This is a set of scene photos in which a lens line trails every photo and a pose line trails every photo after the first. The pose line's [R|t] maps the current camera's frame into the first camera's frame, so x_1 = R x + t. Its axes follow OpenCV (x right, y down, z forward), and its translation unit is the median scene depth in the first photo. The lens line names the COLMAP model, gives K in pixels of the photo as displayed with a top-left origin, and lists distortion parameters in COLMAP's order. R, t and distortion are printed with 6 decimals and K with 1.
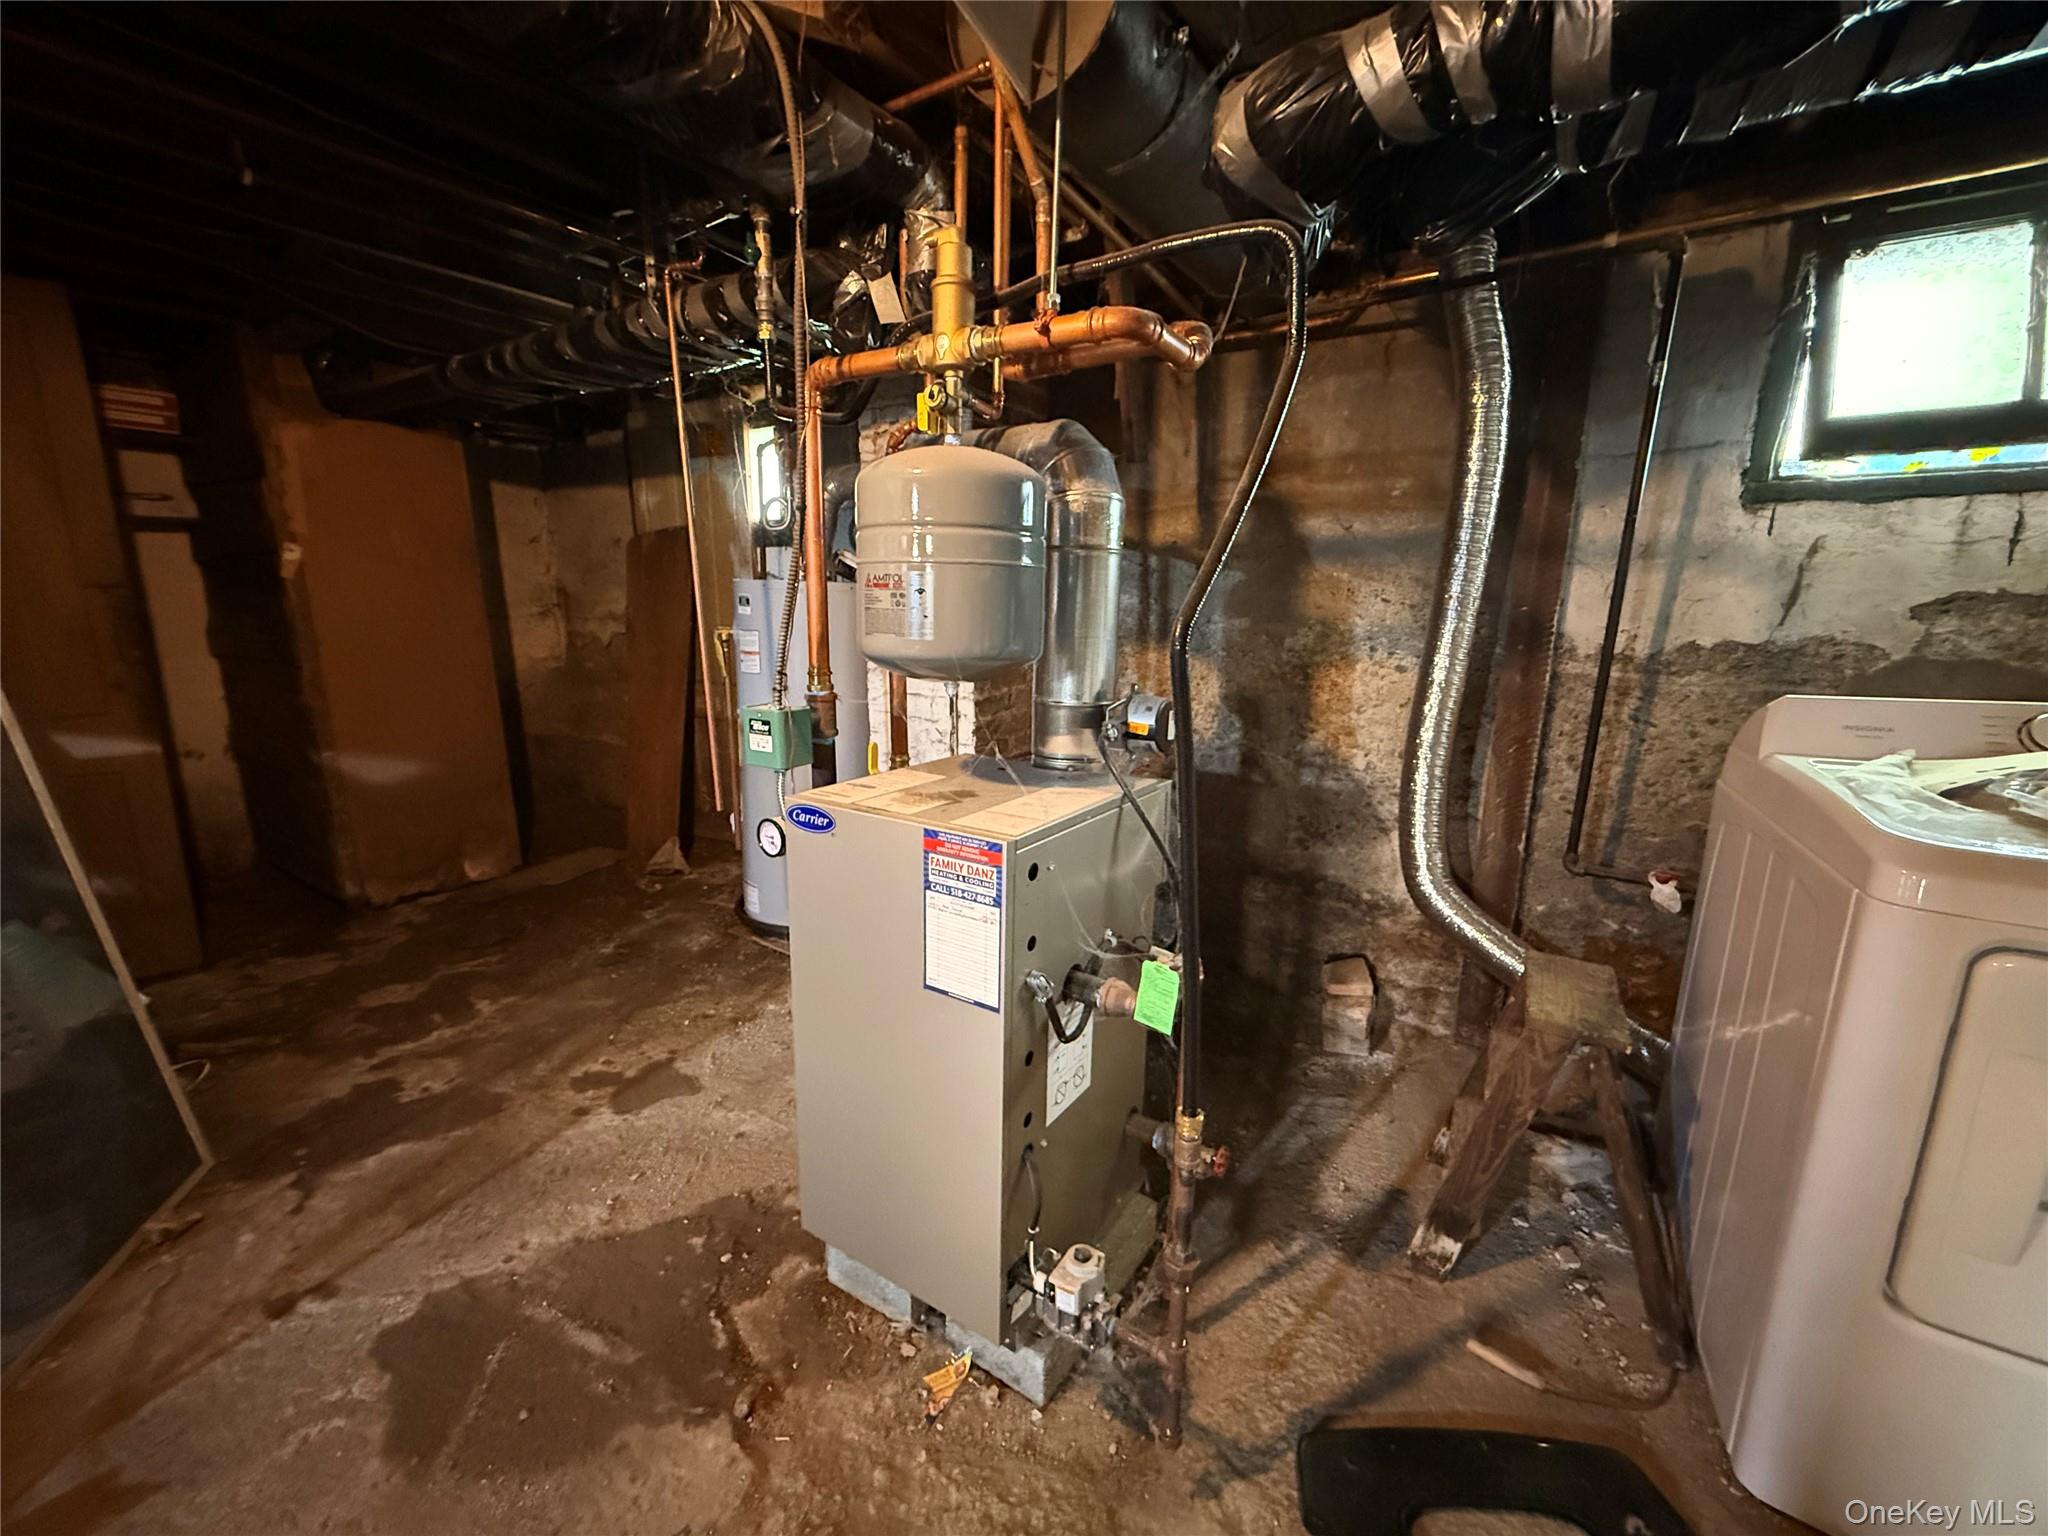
lens RADIAL K [[816.8, 0, 1020.1], [0, 816.8, 763.3], [0, 0, 1]] dist [-0.001667, 0.000567]
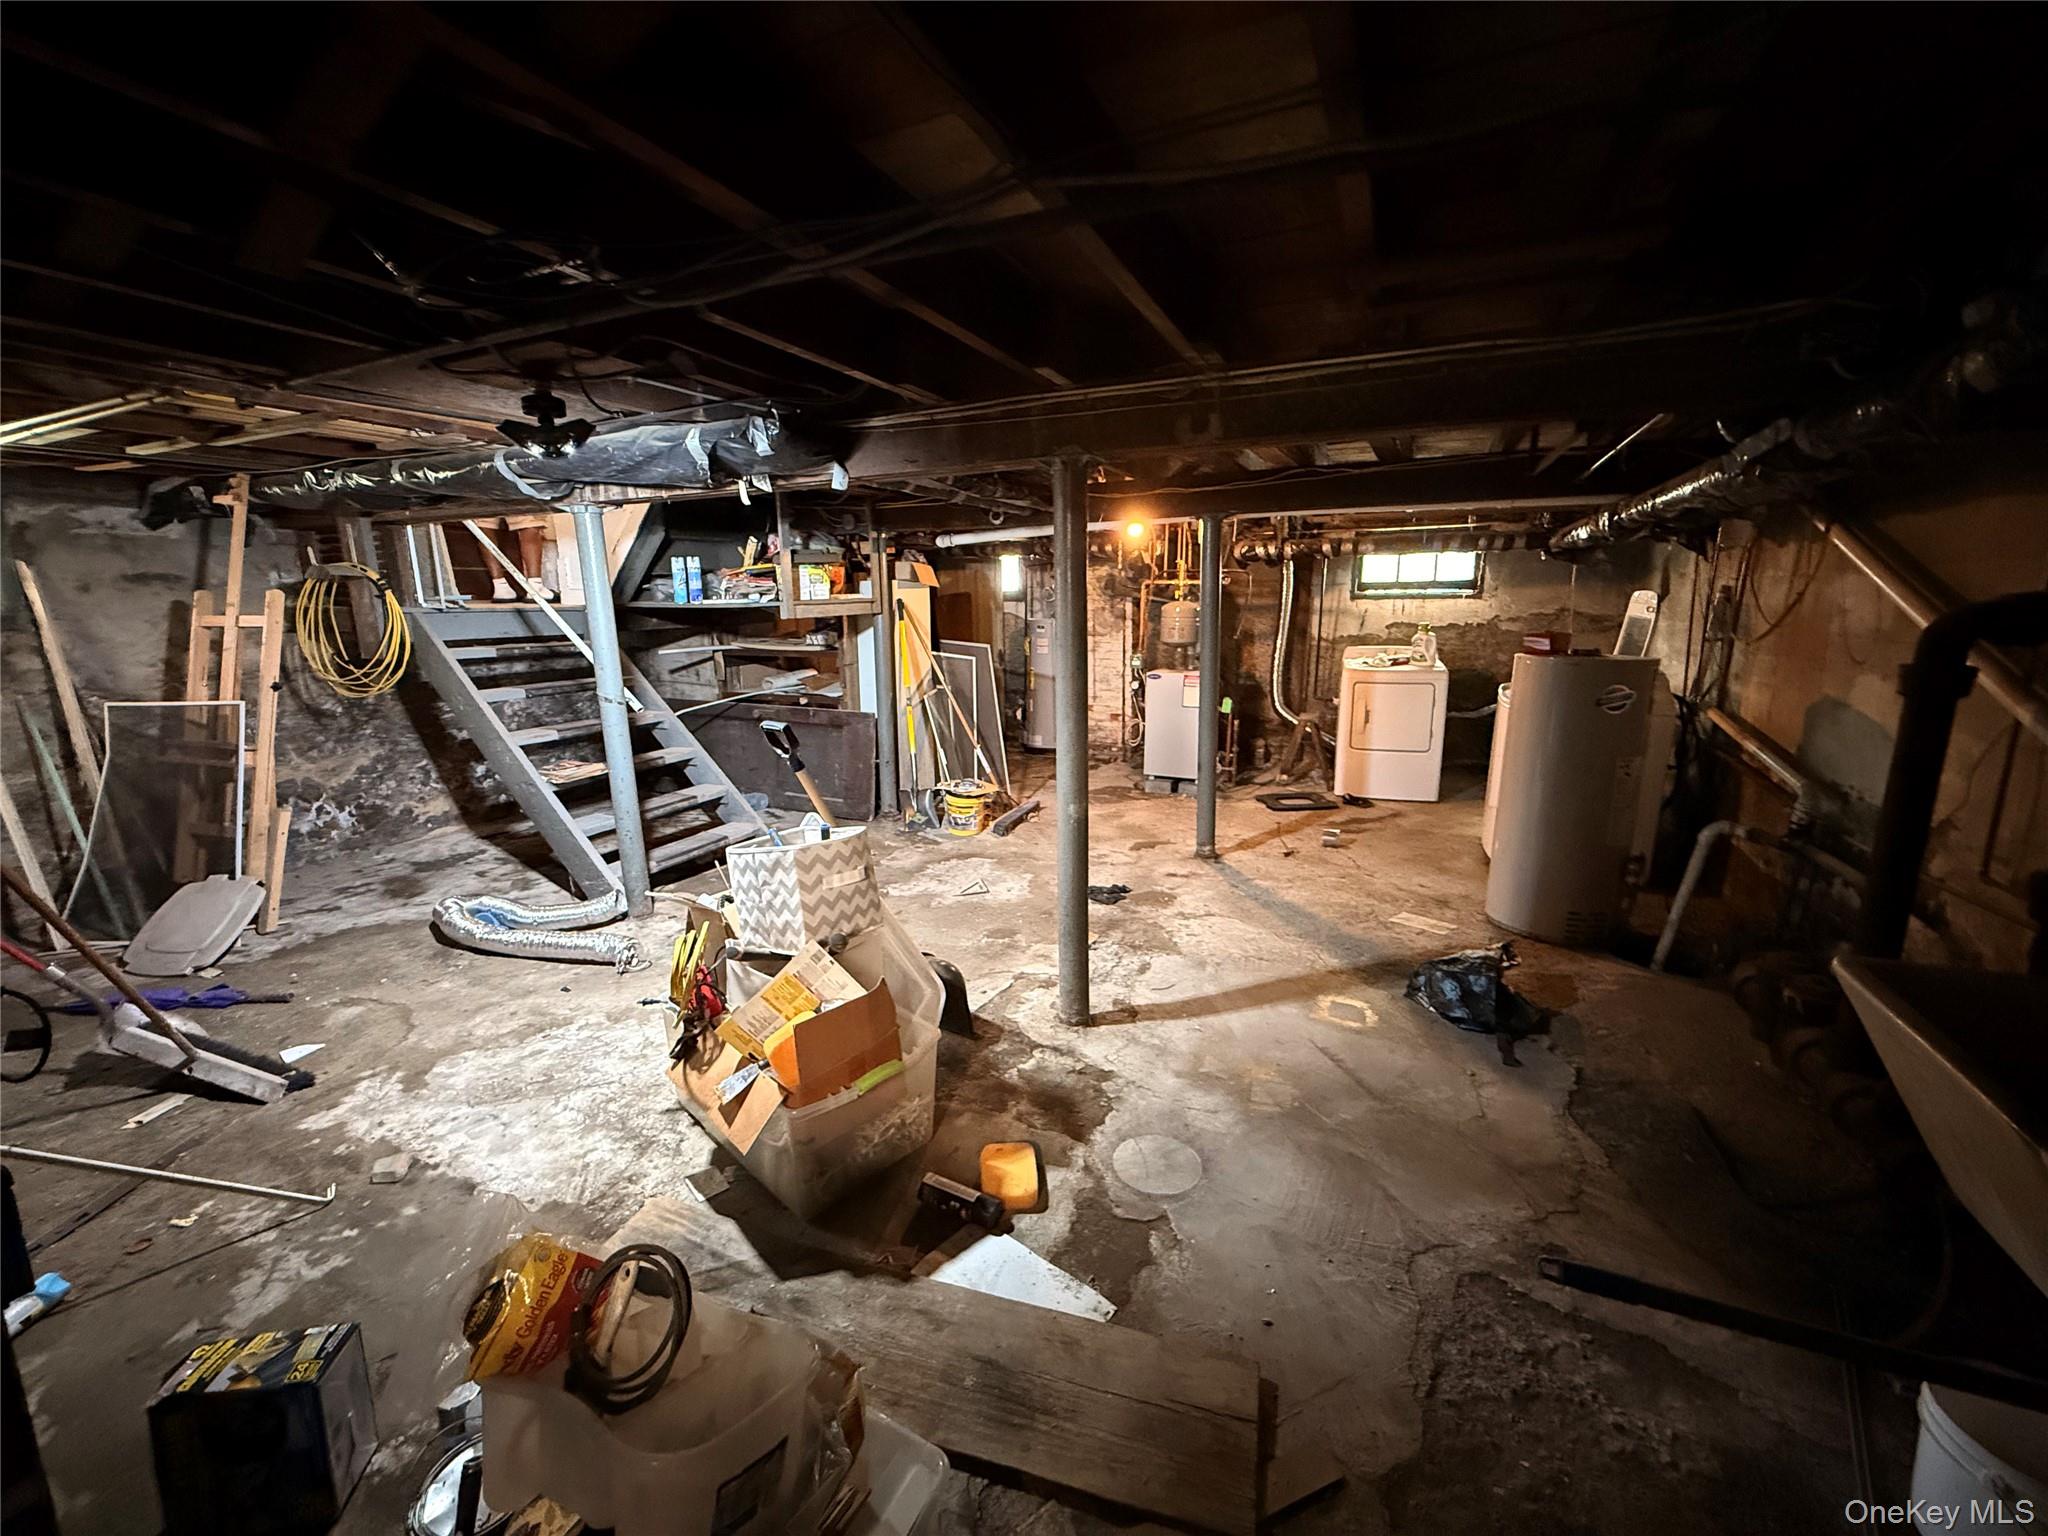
lens RADIAL K [[816.8, 0, 1028.5], [0, 816.8, 766.7], [0, 0, 1]] dist [-0.001667, 0.000567]
pose [[0.989807, -0.044167, 0.135395, -1.261373], [0.042923, 0.999005, 0.012092, 0.386712], [-0.135794, -0.006157, 0.990718, -2.802138]]
